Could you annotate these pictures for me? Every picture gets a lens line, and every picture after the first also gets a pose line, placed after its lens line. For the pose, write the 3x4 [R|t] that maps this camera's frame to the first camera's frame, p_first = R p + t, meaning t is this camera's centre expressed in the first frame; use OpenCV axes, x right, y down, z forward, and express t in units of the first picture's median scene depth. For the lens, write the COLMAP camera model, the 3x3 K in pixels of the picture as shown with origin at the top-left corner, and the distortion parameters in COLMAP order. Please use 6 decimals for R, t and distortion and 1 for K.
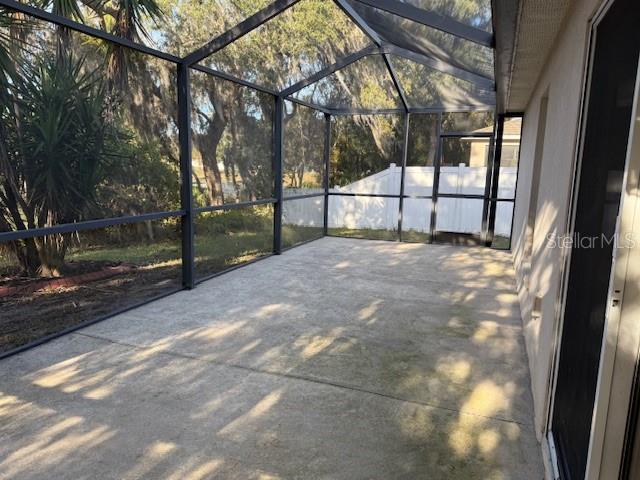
lens RADIAL K [[456.7, 0, 320.0], [0, 456.7, 240.0], [0, 0, 1]] dist [0.098739, -0.140052]
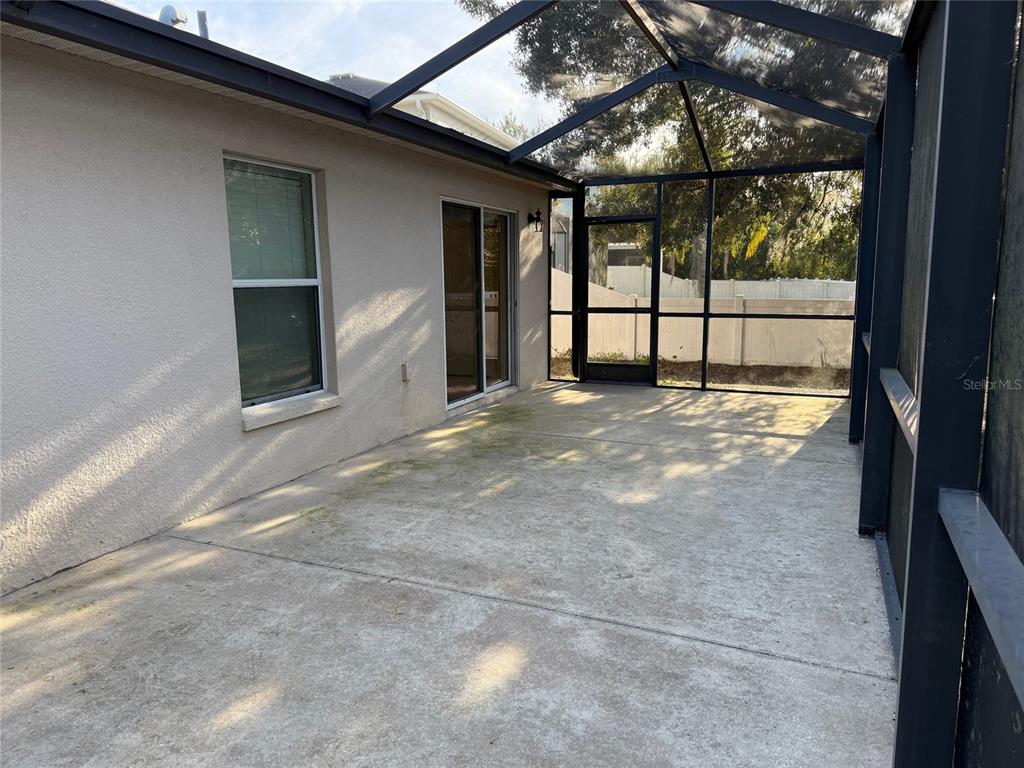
lens RADIAL K [[730.7, 0, 512.0], [0, 730.7, 384.0], [0, 0, 1]] dist [0.098739, -0.140052]
pose [[-0.999247, -0.021343, 0.032411, 0.066266], [-0.010484, 0.952587, 0.304087, -0.310947], [-0.037364, 0.303518, -0.952093, 1.987041]]
